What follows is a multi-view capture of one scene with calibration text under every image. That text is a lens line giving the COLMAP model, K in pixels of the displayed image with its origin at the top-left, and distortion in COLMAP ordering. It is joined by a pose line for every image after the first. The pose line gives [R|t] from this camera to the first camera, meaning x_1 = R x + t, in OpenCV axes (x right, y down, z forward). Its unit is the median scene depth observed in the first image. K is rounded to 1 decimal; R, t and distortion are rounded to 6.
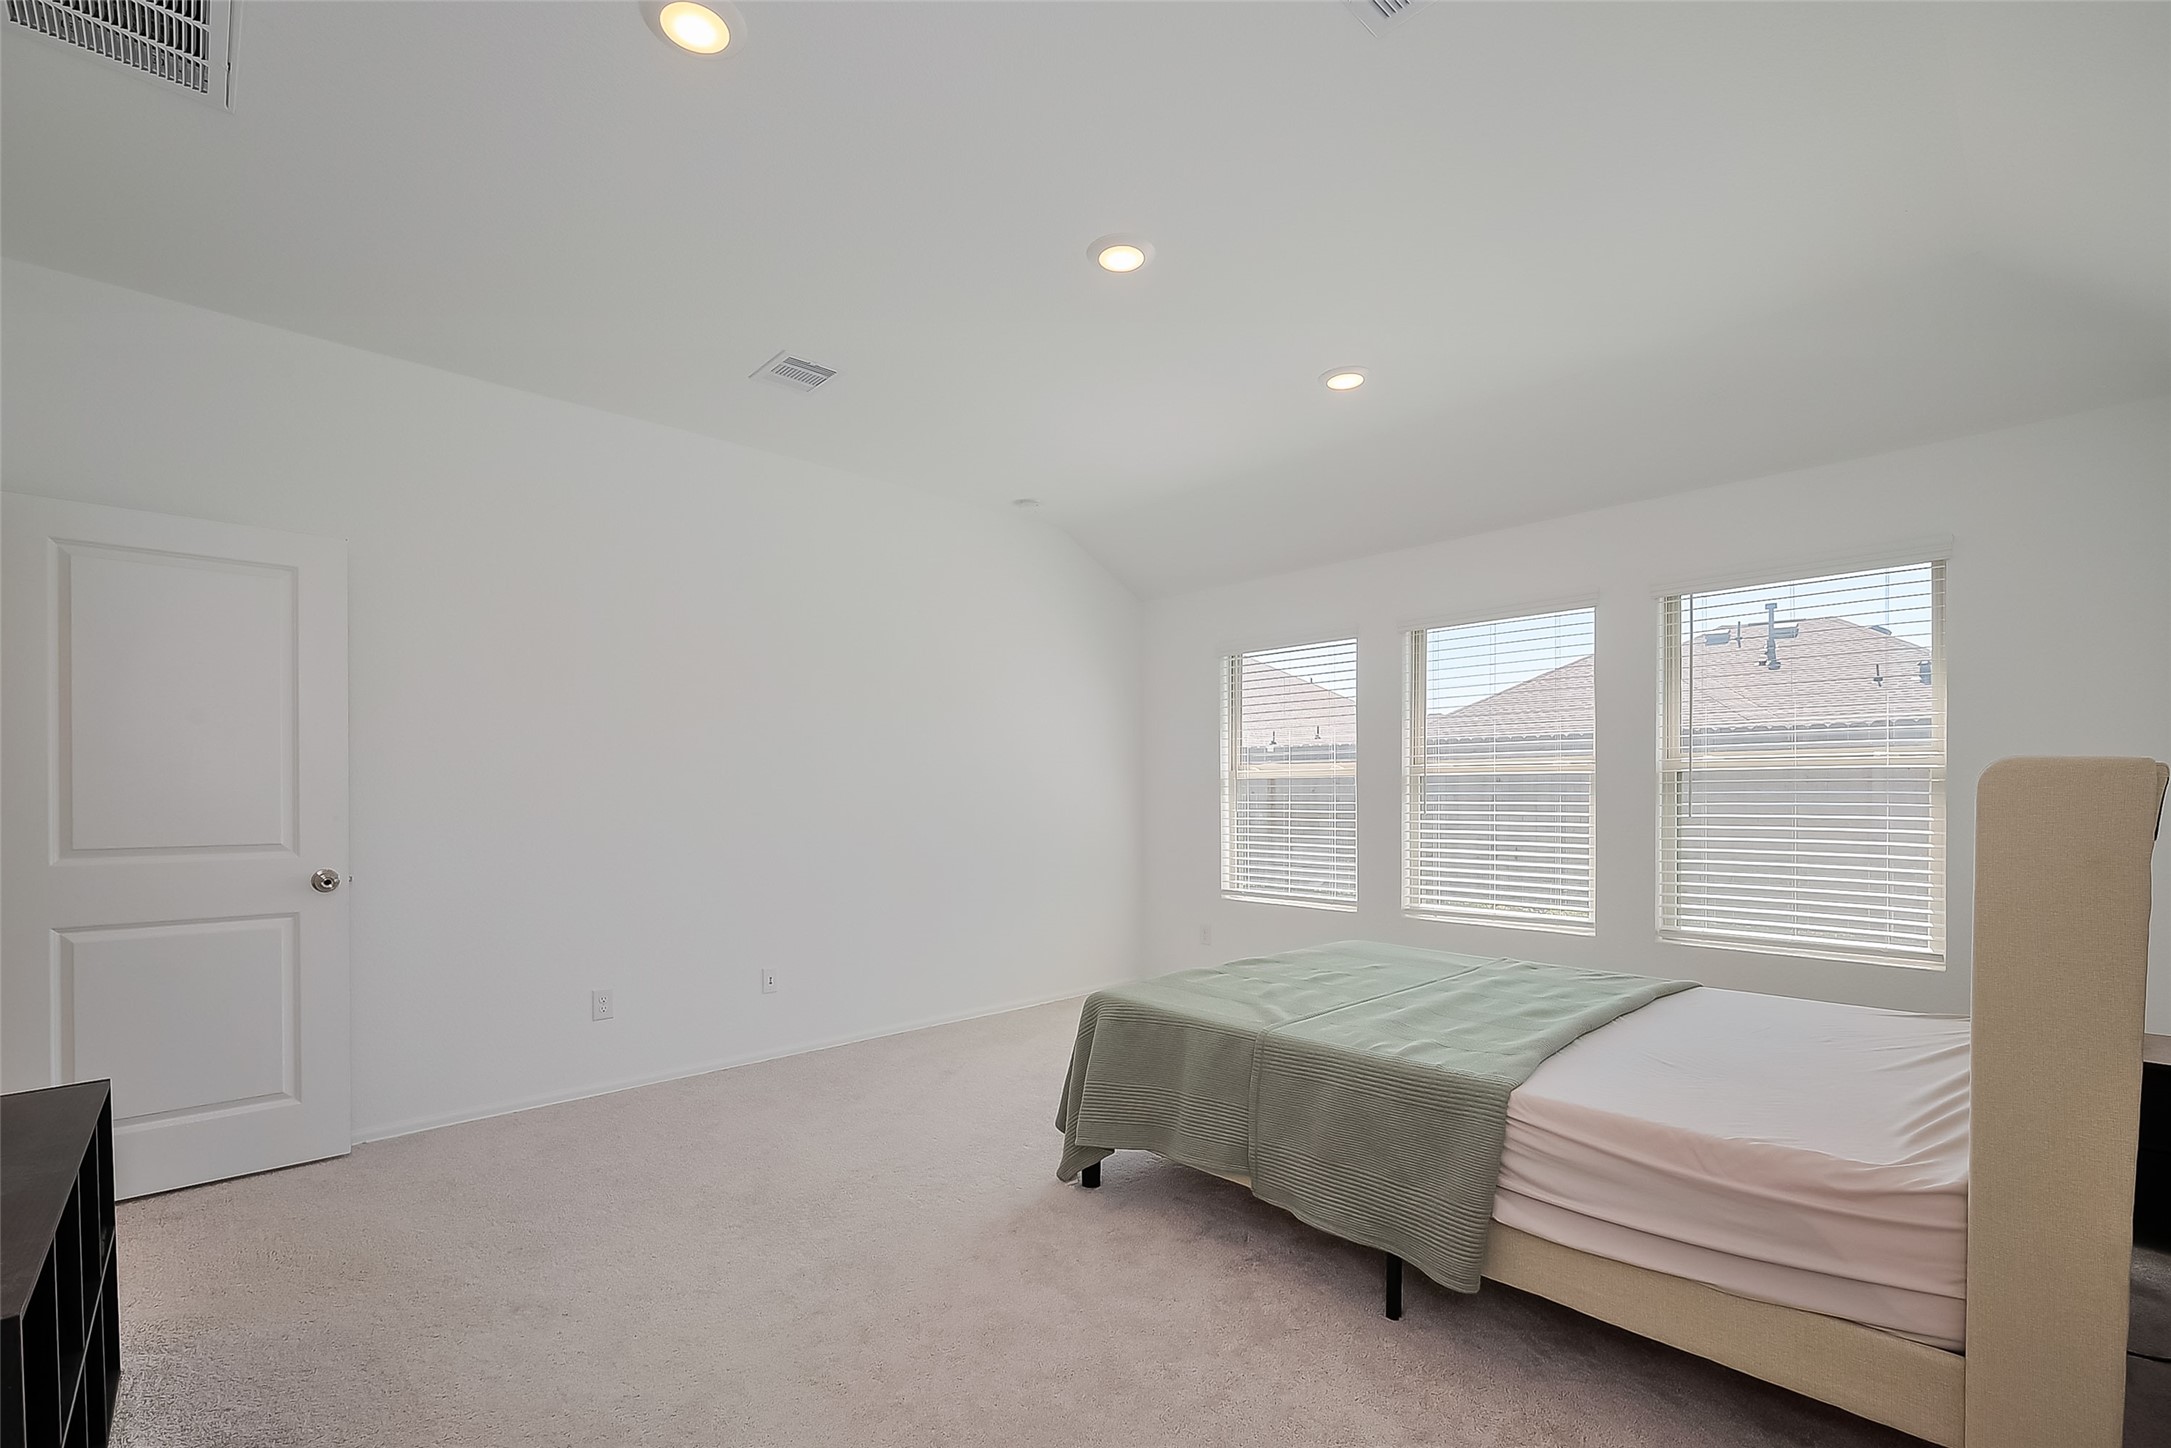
lens RADIAL K [[915.4, 0, 1015.2], [0, 915.4, 791.7], [0, 0, 1]] dist [-0.001580, -0.000246]
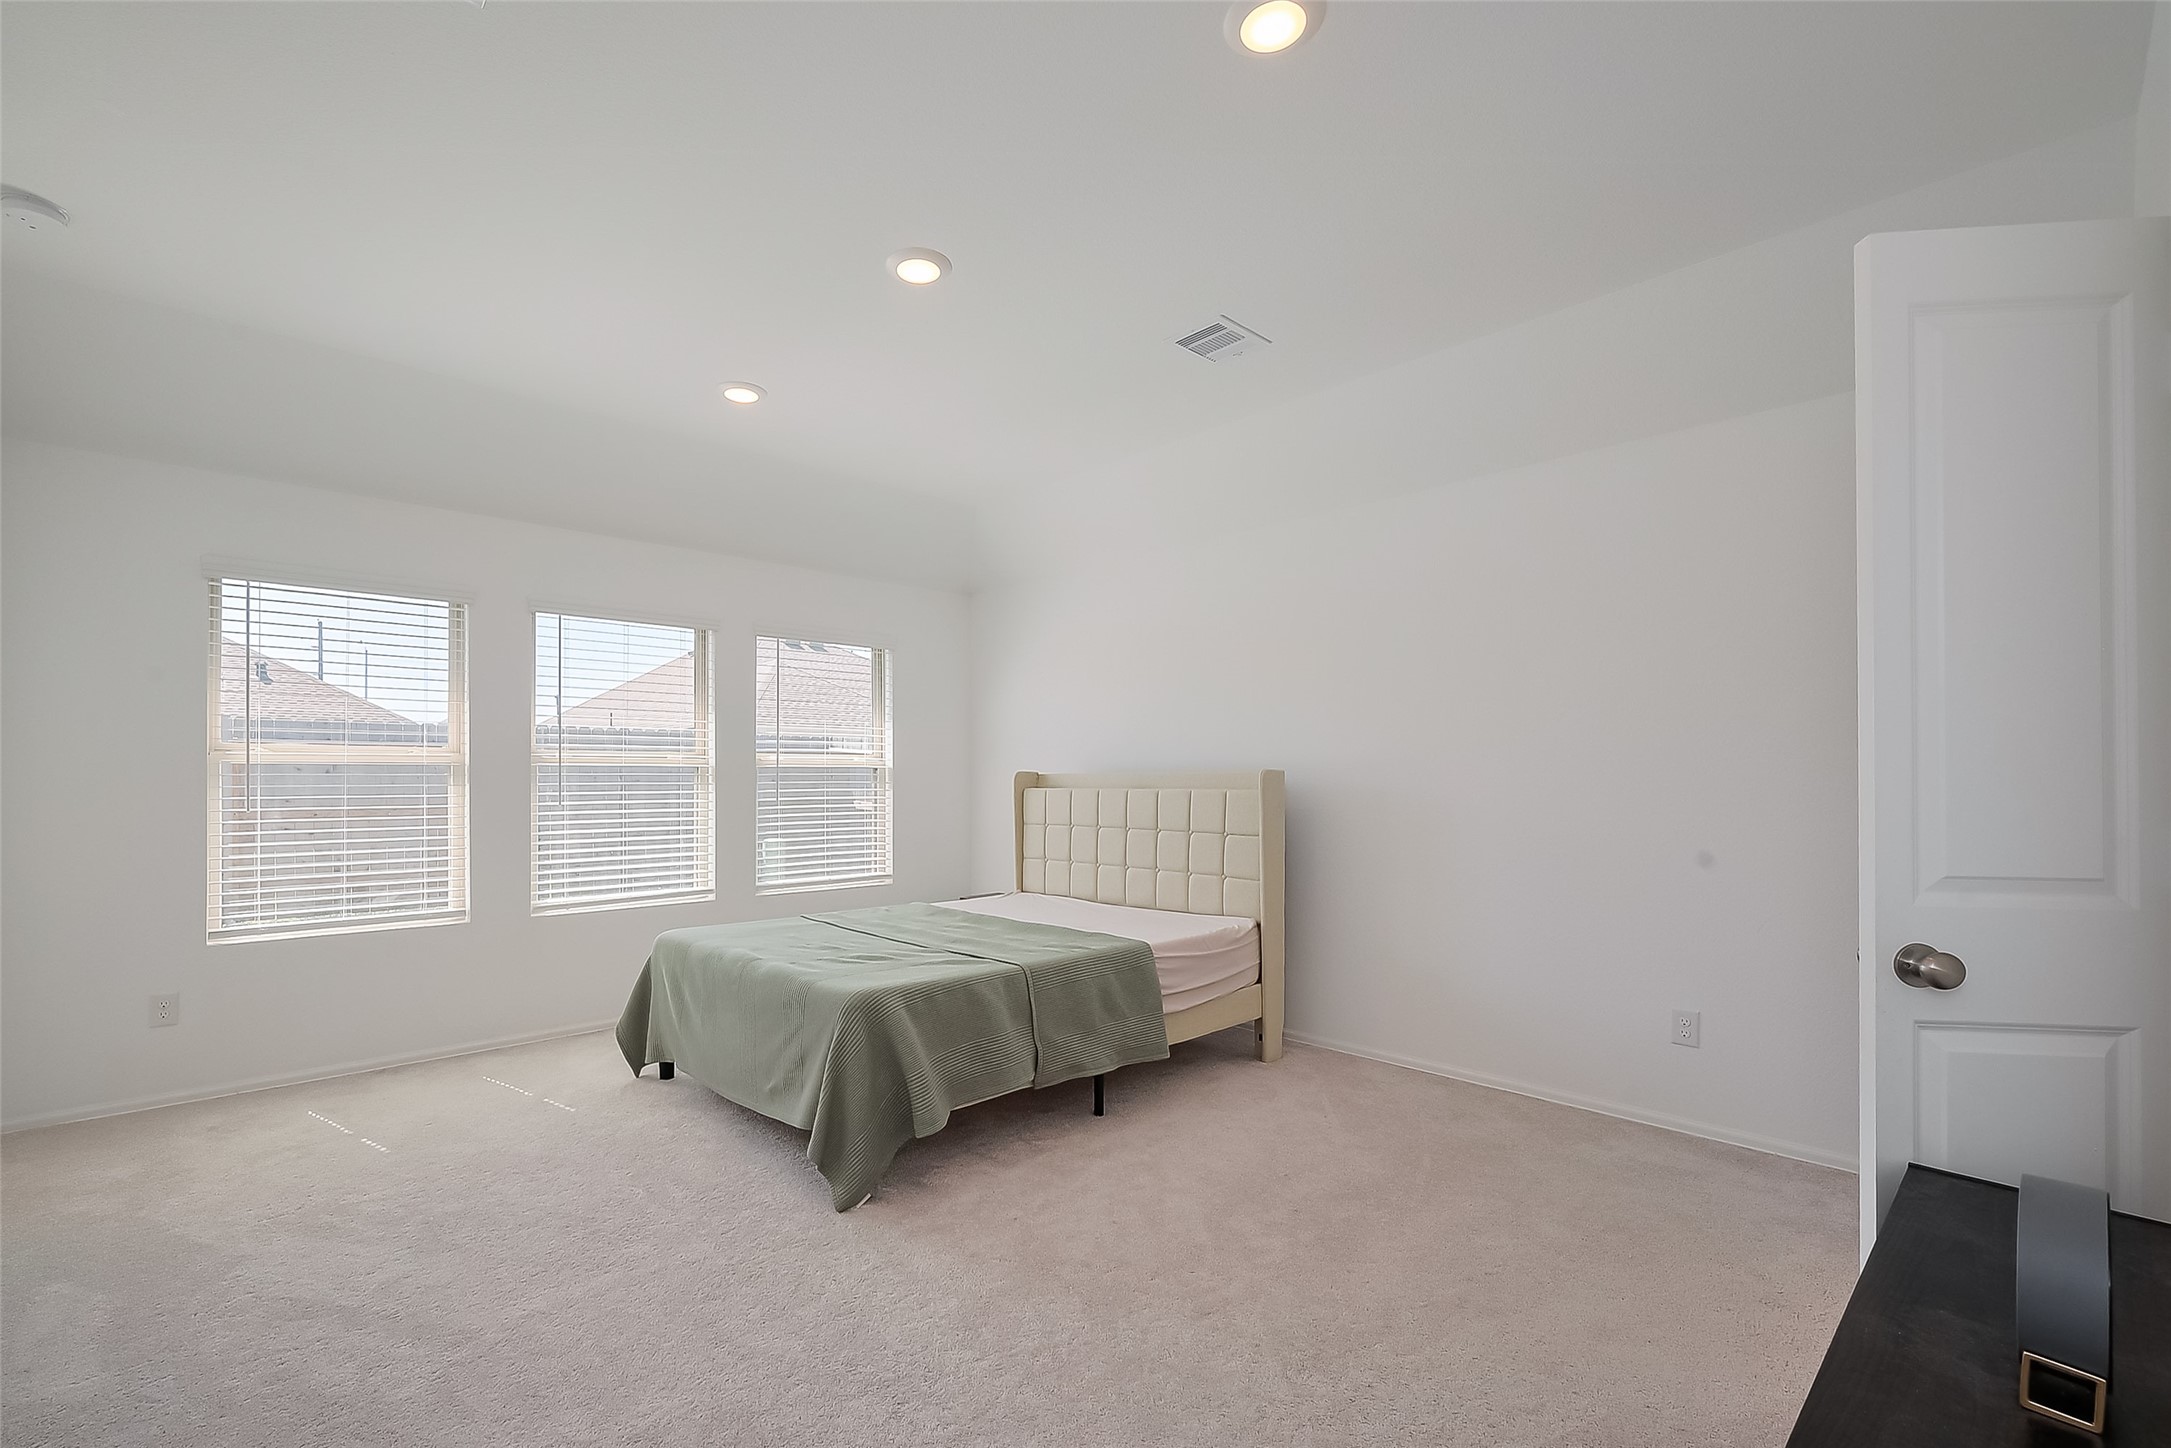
lens RADIAL K [[915.4, 0, 1015.2], [0, 915.4, 791.7], [0, 0, 1]] dist [-0.001580, -0.000246]
pose [[0.022026, -0.003461, 0.999751, -0.551378], [0.006642, 0.999972, 0.003315, 0.010869], [-0.999735, 0.006567, 0.022048, 0.540234]]
